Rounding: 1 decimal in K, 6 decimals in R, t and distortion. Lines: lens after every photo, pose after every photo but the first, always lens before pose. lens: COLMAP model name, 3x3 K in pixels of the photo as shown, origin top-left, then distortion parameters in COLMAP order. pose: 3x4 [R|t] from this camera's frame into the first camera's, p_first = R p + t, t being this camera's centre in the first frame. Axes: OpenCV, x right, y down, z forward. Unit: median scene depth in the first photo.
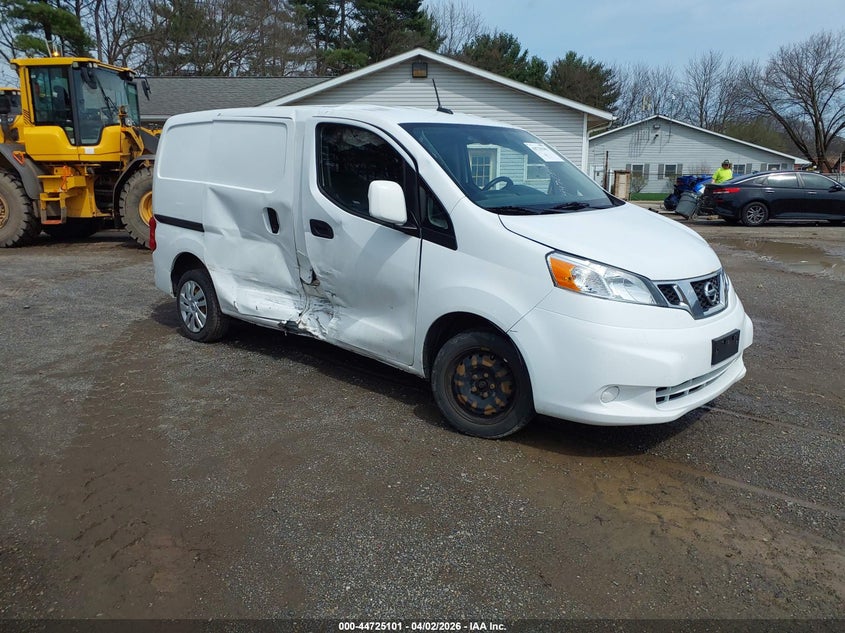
lens RADIAL K [[662.6, 0, 429.9], [0, 662.6, 310.2], [0, 0, 1]] dist [0.003760, -0.047284]
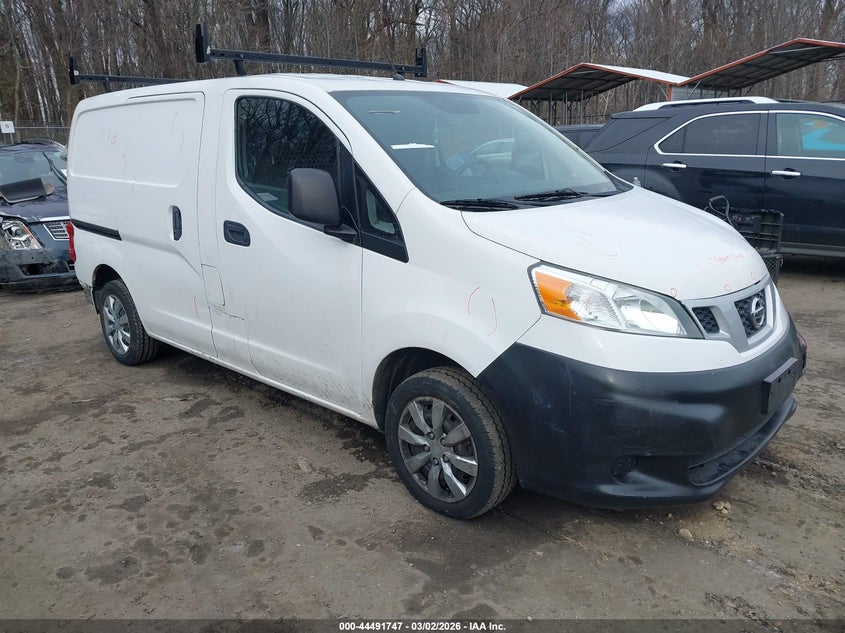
lens RADIAL K [[662.6, 0, 418.2], [0, 662.6, 322.3], [0, 0, 1]] dist [0.003760, -0.047284]
pose [[0.999685, -0.021445, -0.013061, 0.061005], [0.021794, 0.999392, 0.027220, -0.044691], [0.012469, -0.027497, 0.999544, 0.274290]]
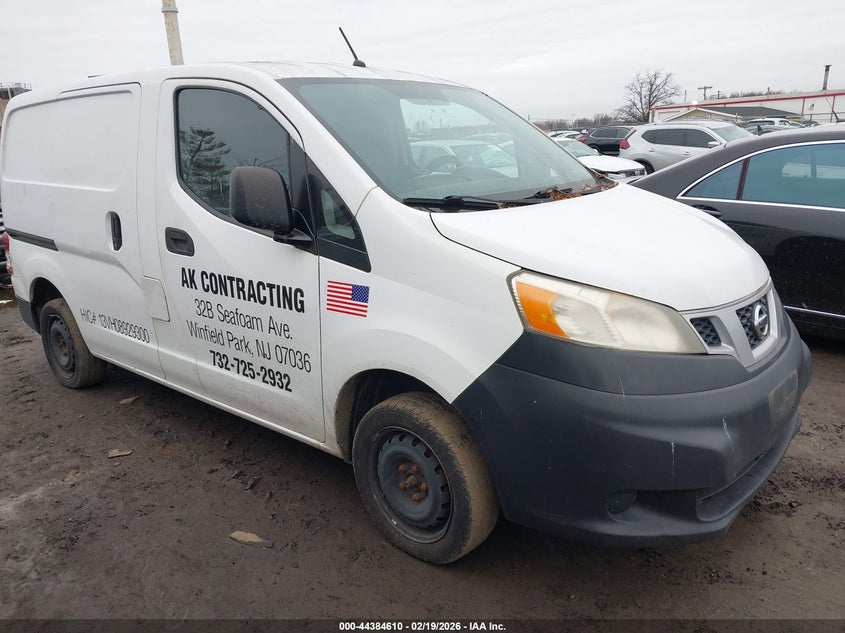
lens RADIAL K [[662.6, 0, 434.9], [0, 662.6, 314.5], [0, 0, 1]] dist [0.003760, -0.047284]
pose [[0.998026, -0.042343, 0.046383, 0.072207], [0.041822, 0.999051, 0.012154, -0.055908], [-0.046853, -0.010190, 0.998850, 0.367463]]
